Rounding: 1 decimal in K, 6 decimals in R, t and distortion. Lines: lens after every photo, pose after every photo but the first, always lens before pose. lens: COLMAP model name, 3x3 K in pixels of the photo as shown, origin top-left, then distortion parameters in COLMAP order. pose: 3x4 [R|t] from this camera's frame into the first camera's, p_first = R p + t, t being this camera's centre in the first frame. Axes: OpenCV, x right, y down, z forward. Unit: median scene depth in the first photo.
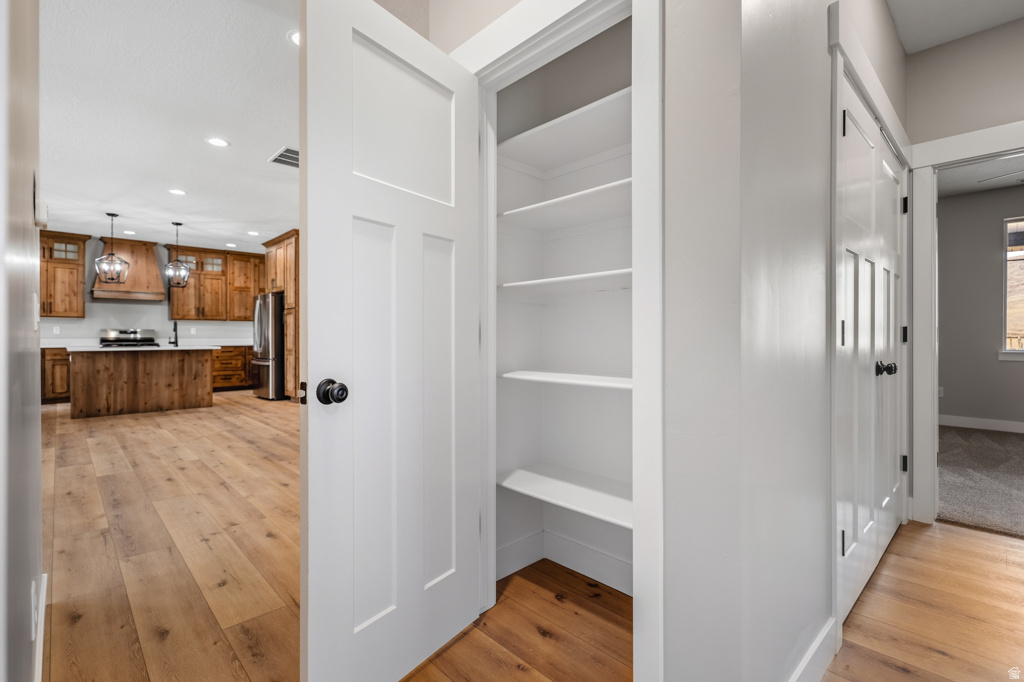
lens RADIAL K [[472.4, 0, 512.8], [0, 472.4, 338.9], [0, 0, 1]] dist [0.000191, -0.000111]
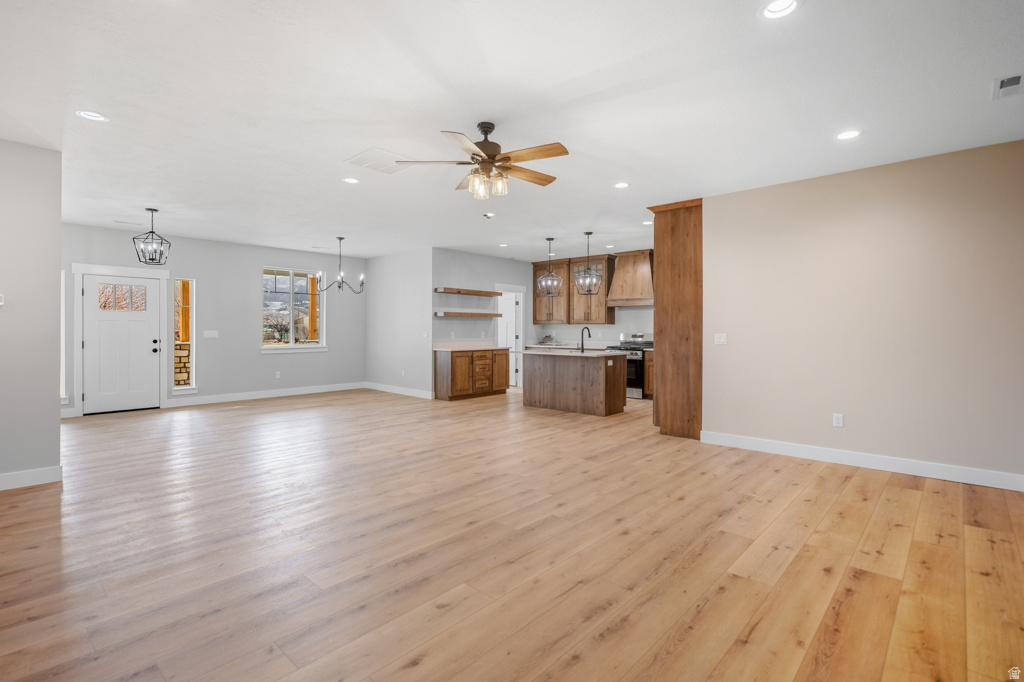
lens RADIAL K [[488.6, 0, 508.1], [0, 488.6, 323.4], [0, 0, 1]] dist [-0.001219, 0.000148]
pose [[0.058534, -0.013333, -0.998196, 0.311916], [-0.007713, 0.999875, -0.013808, -0.027466], [0.998256, 0.008507, 0.058424, 0.689182]]
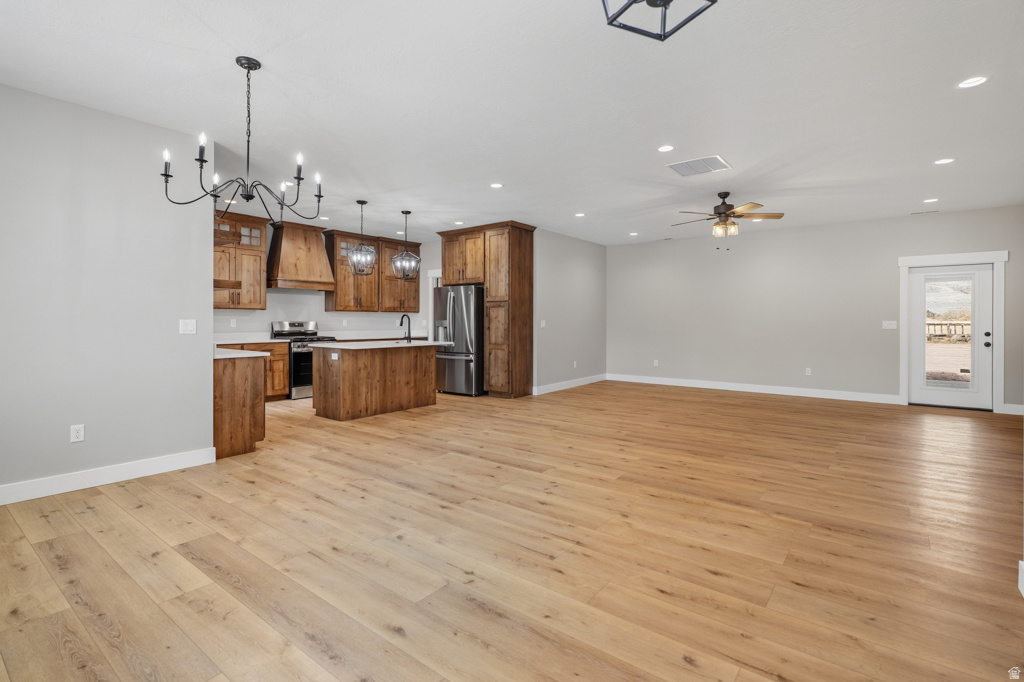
lens RADIAL K [[488.6, 0, 508.1], [0, 488.6, 323.4], [0, 0, 1]] dist [-0.001219, 0.000148]
pose [[0.989867, 0.000639, 0.141994, -0.583759], [-0.000873, 0.999998, 0.001586, -0.020170], [-0.141993, -0.001694, 0.989866, -0.001382]]
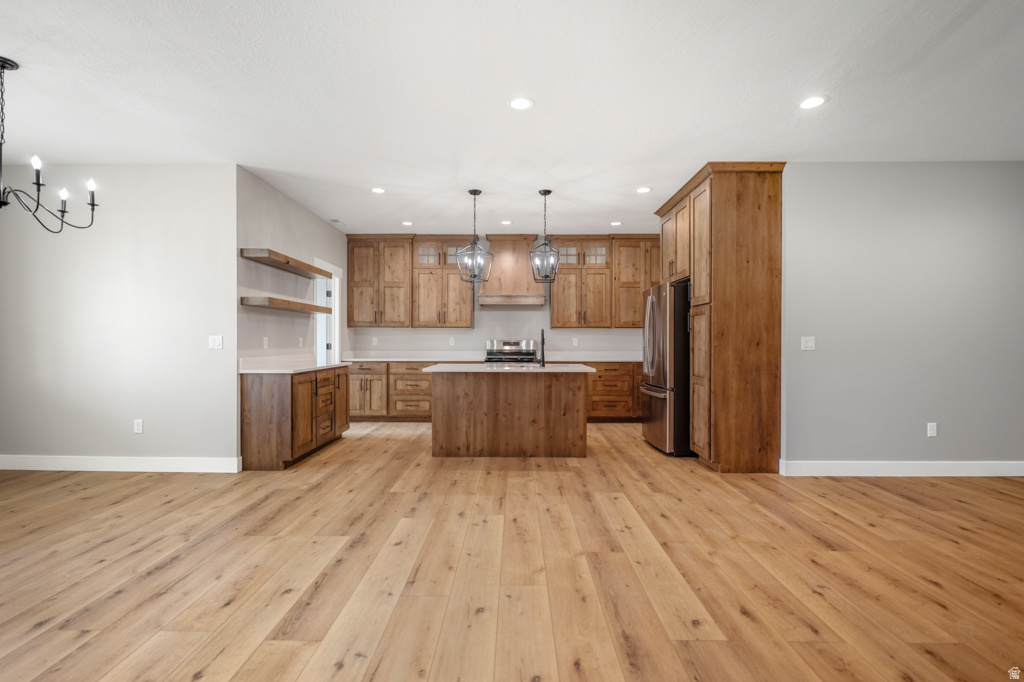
lens RADIAL K [[479.7, 0, 509.7], [0, 479.7, 342.4], [0, 0, 1]] dist [0.001509, -0.000050]
pose [[0.712365, 0.001948, -0.701807, -0.219522], [-0.005209, 0.999983, -0.002511, -0.015288], [0.701790, 0.005444, 0.712363, 0.406801]]
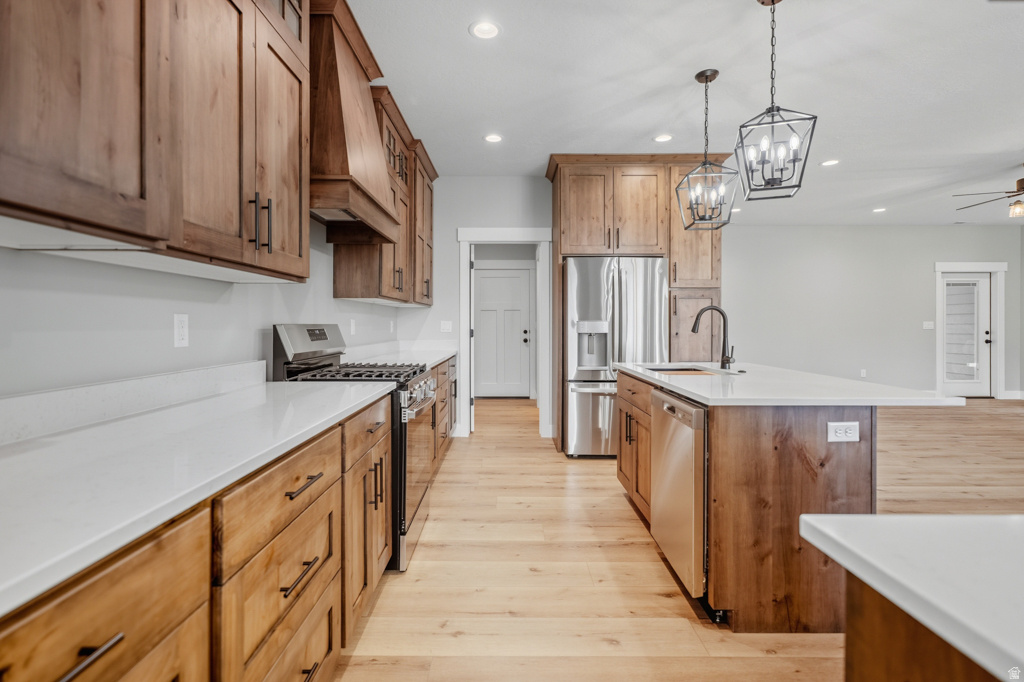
lens RADIAL K [[480.7, 0, 508.0], [0, 480.7, 327.5], [0, 0, 1]] dist [0.001966, 0.000287]
pose [[0.693700, -0.006563, 0.720234, -1.030558], [0.004650, 0.999978, 0.004634, -0.020595], [-0.720249, 0.000135, 0.693716, 0.748528]]
